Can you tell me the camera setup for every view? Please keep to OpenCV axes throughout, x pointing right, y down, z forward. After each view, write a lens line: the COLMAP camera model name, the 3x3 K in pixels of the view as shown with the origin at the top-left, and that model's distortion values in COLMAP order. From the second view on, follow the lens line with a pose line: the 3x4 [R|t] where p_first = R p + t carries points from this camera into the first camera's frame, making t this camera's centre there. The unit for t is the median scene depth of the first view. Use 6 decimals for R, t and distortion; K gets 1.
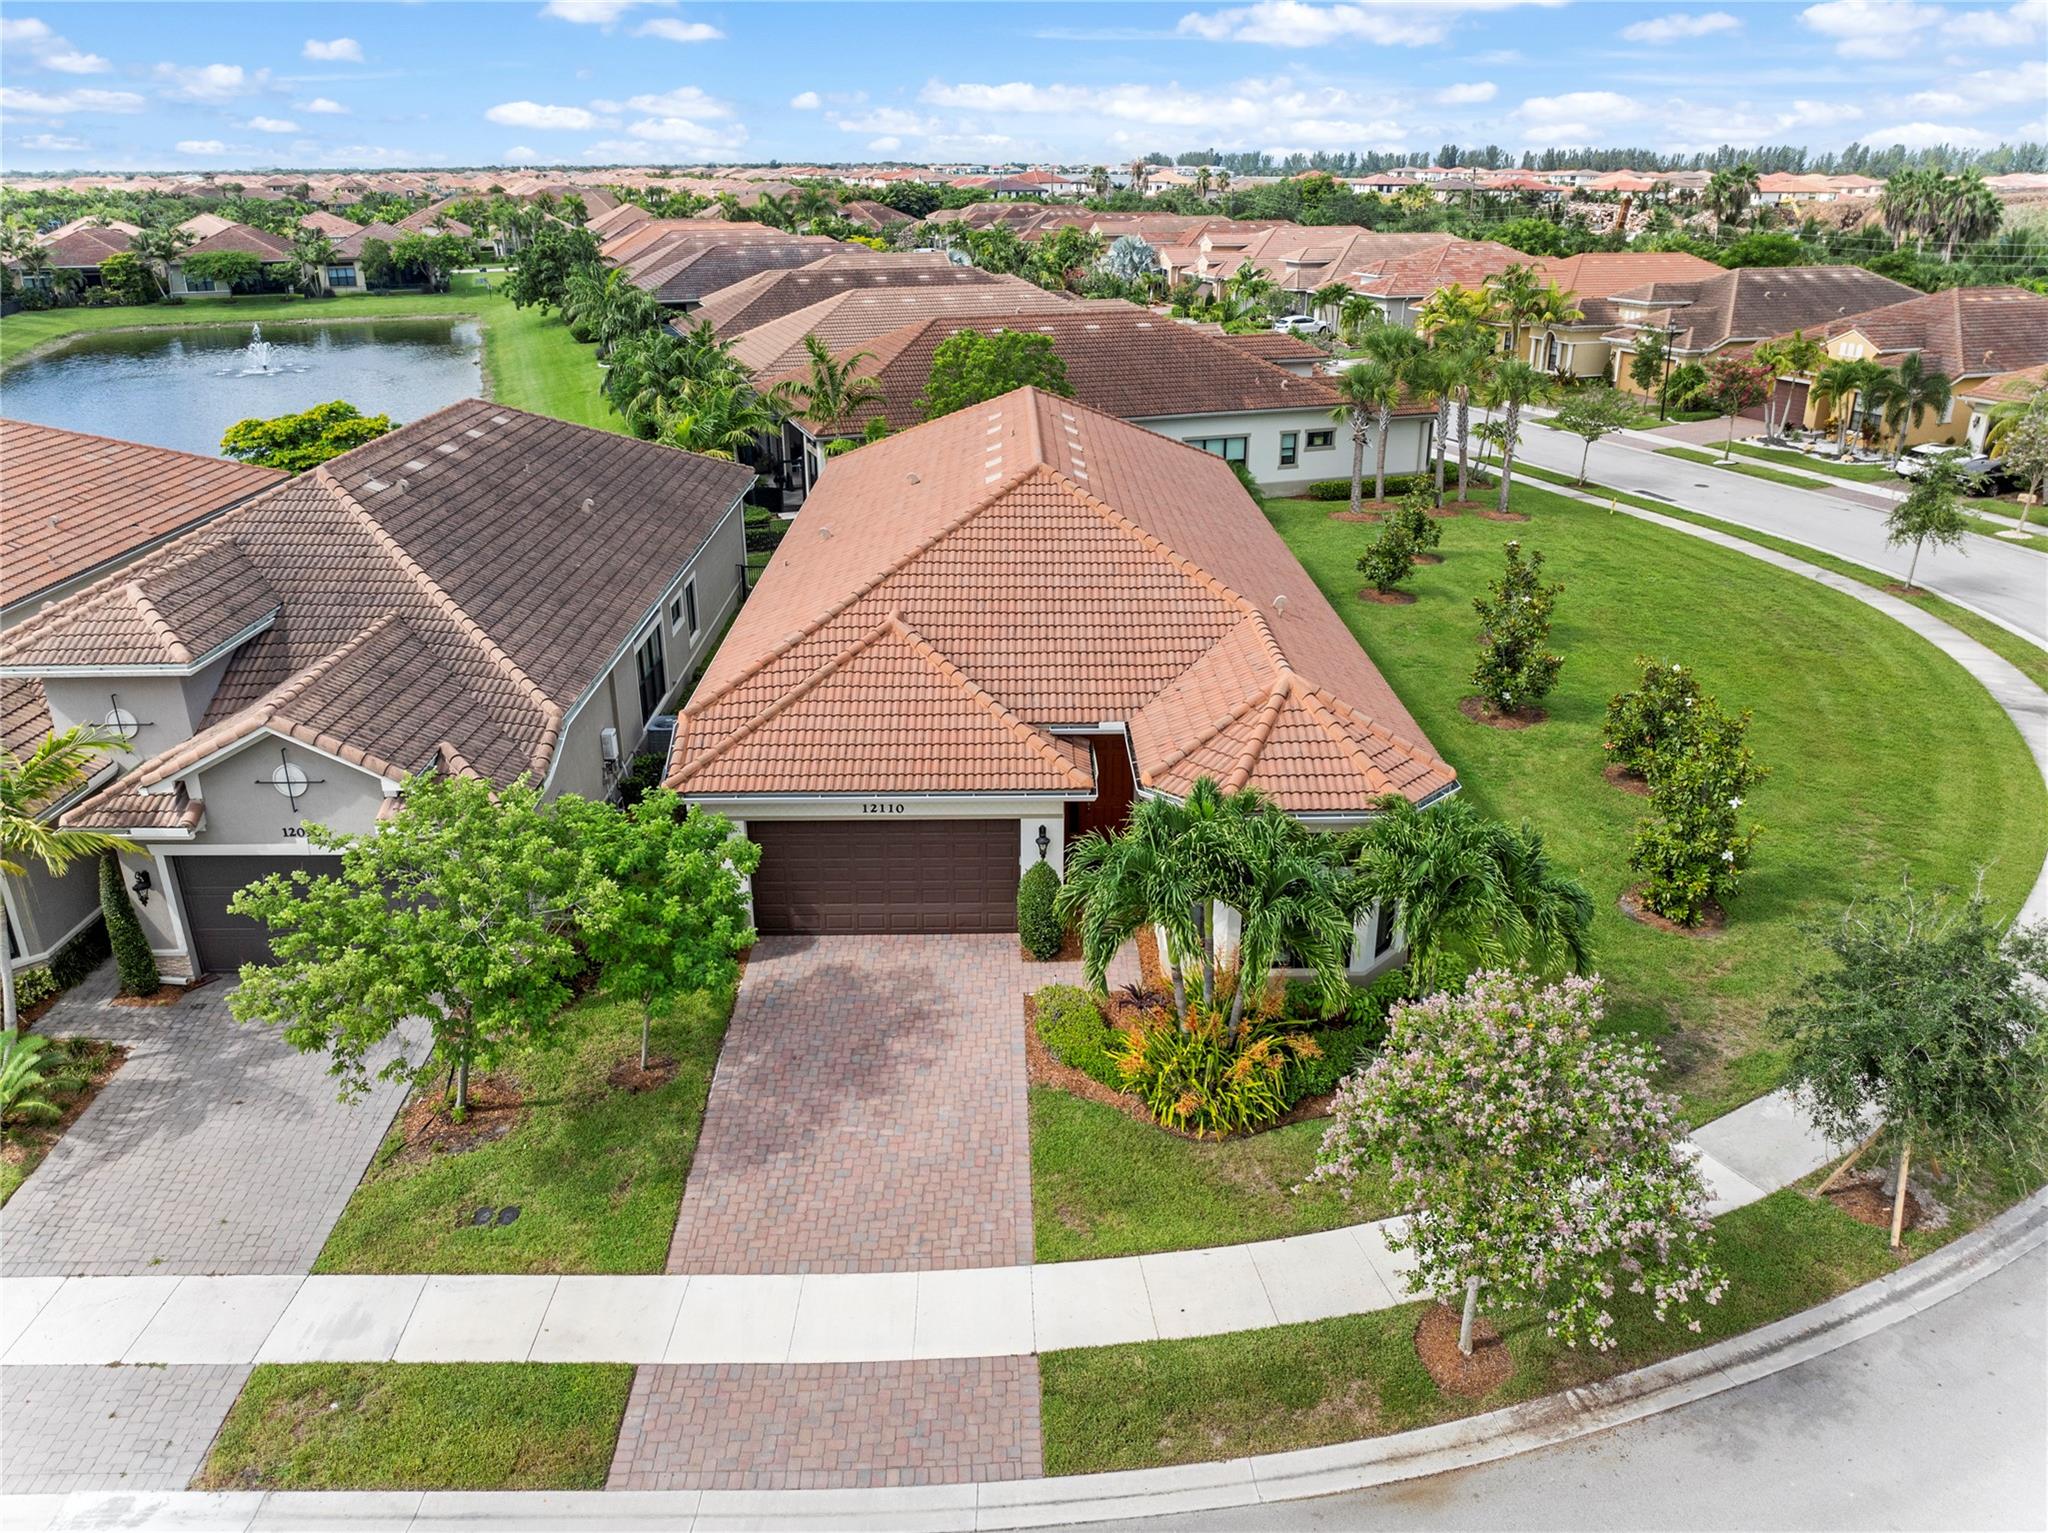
lens RADIAL K [[1470.5, 0, 1024.0], [0, 1470.5, 766.5], [0, 0, 1]] dist [-0.060395, 0.037474]
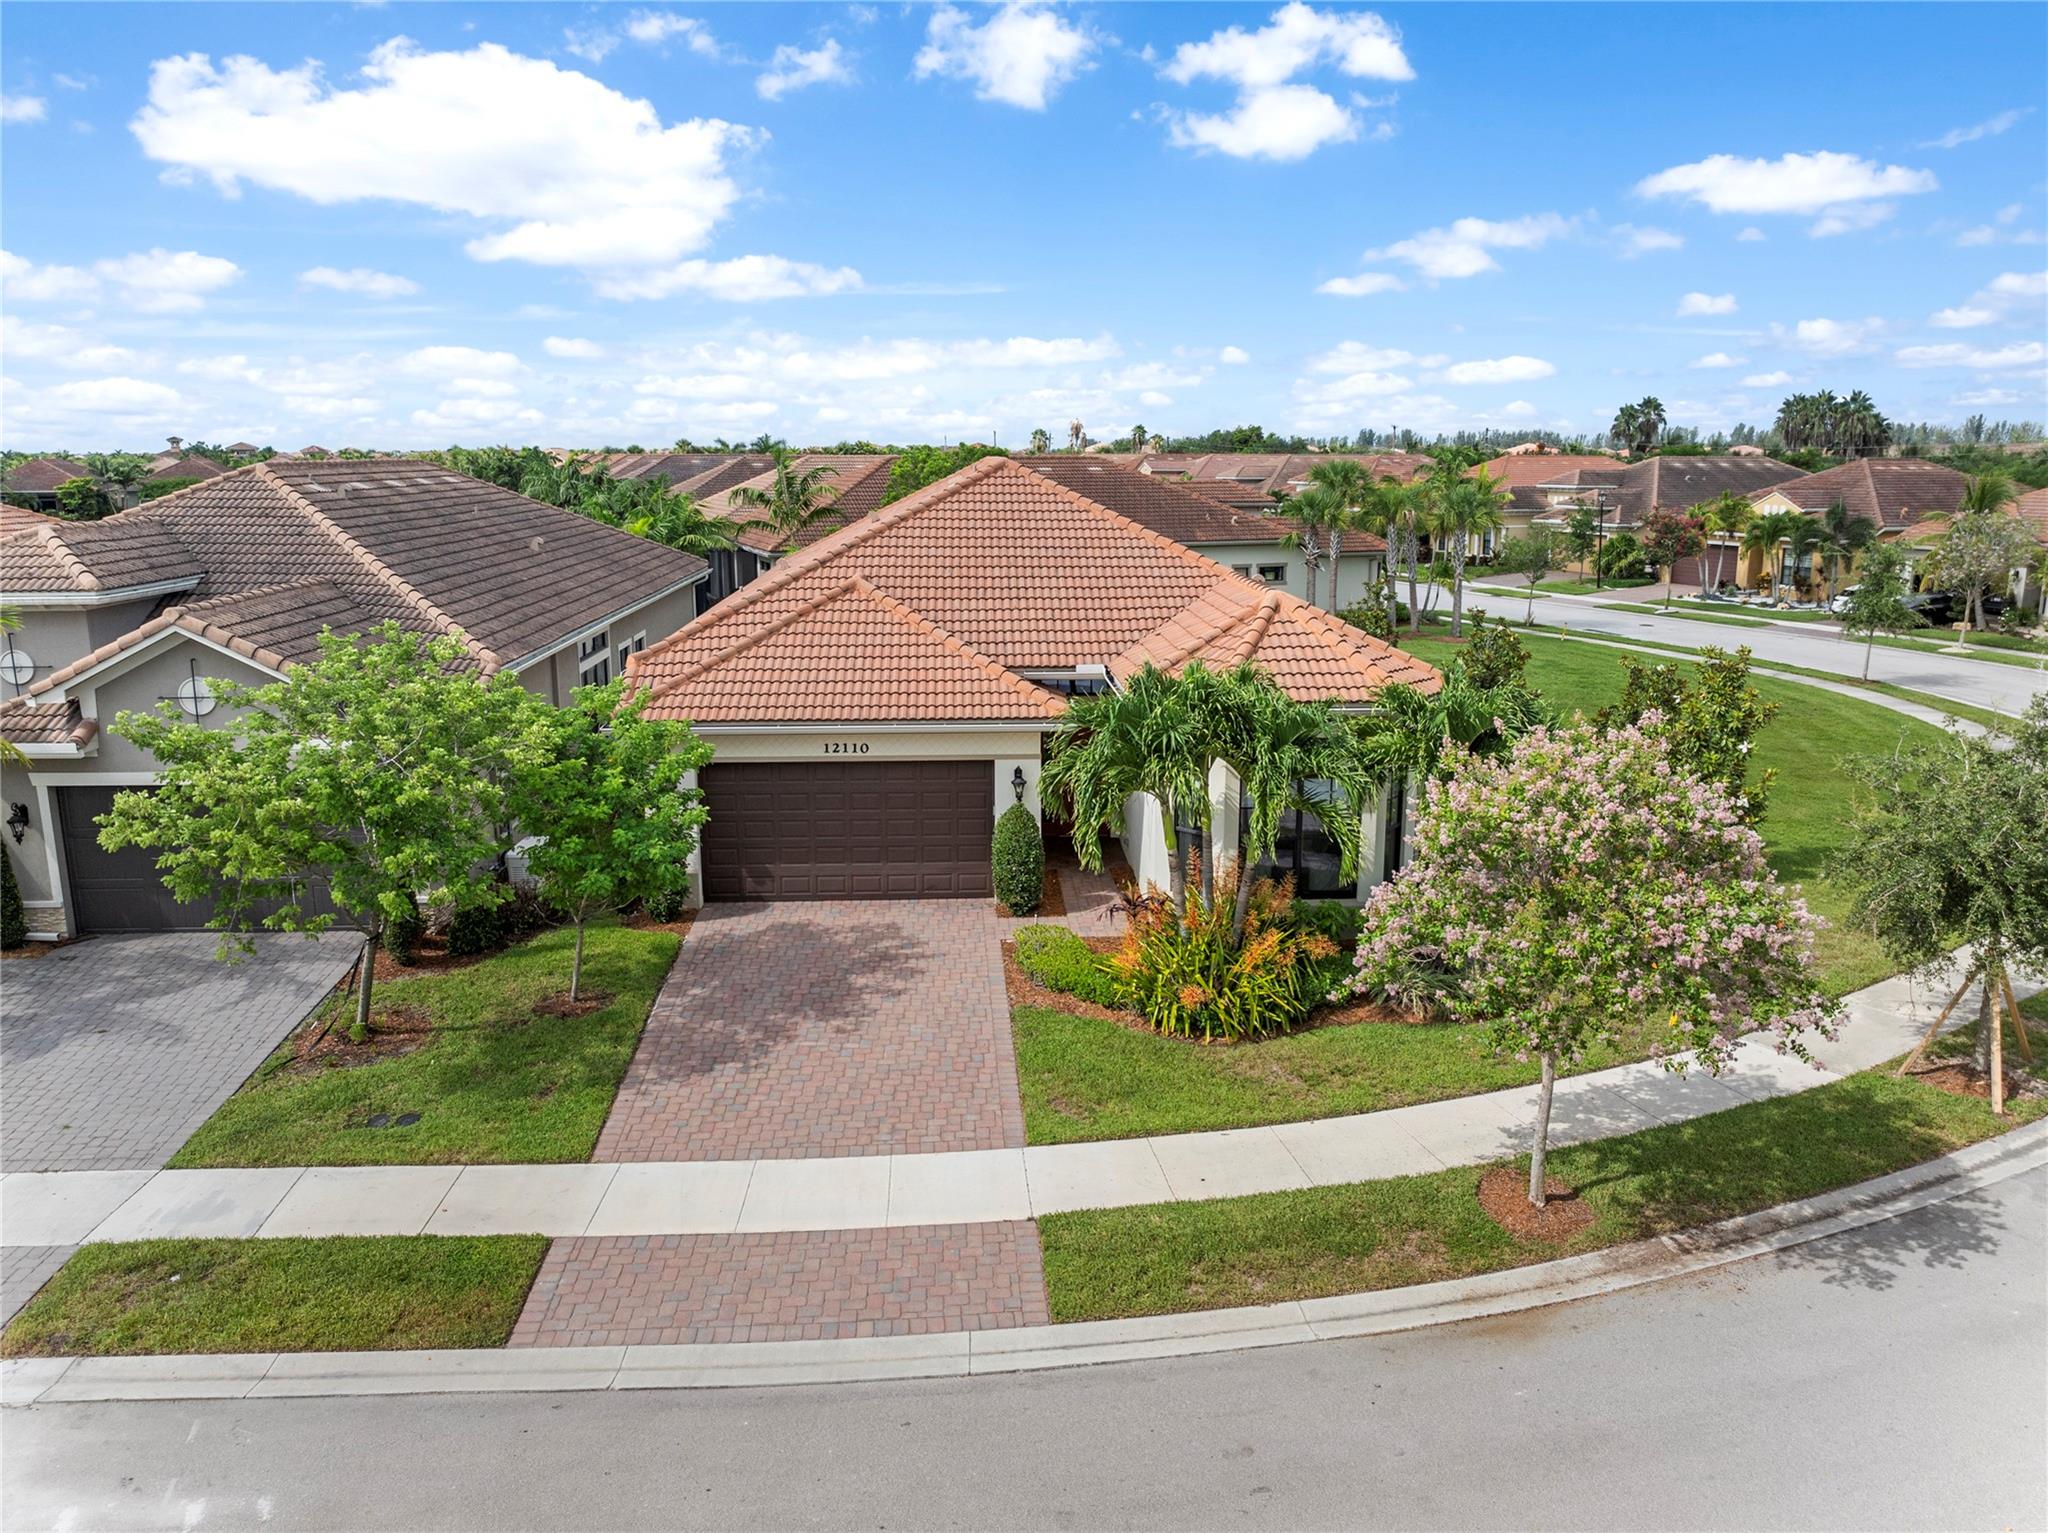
lens RADIAL K [[1470.5, 0, 1024.0], [0, 1470.5, 766.5], [0, 0, 1]] dist [-0.060395, 0.037474]
pose [[0.999232, -0.005803, 0.038752, -0.023426], [0.012780, 0.983157, -0.182313, 0.248285], [-0.037042, 0.182668, 0.982477, 0.103568]]
